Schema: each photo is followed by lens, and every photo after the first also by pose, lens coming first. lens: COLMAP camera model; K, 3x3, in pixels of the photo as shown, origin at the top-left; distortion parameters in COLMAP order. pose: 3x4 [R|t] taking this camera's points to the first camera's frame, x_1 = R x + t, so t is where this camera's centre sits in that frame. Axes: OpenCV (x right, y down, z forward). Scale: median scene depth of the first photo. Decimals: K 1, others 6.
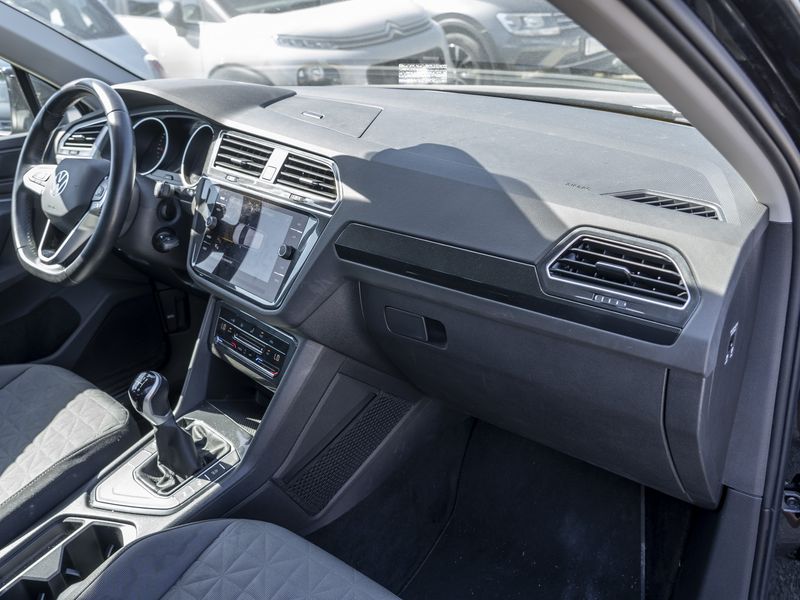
lens RADIAL K [[697.9, 0, 400.5], [0, 697.9, 297.4], [0, 0, 1]] dist [0.003074, -0.003525]
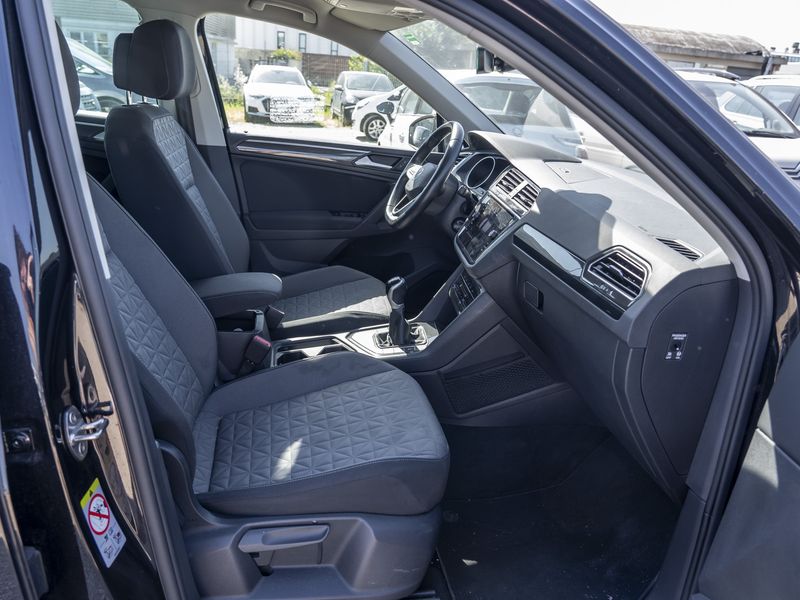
lens RADIAL K [[636.1, 0, 399.6], [0, 636.1, 300.5], [0, 0, 1]] dist [-0.067170, -0.002114]
pose [[0.752852, 0.337418, -0.565122, 0.527657], [-0.401710, 0.915694, 0.011579, 0.137271], [0.521386, 0.218298, 0.824926, -0.276688]]
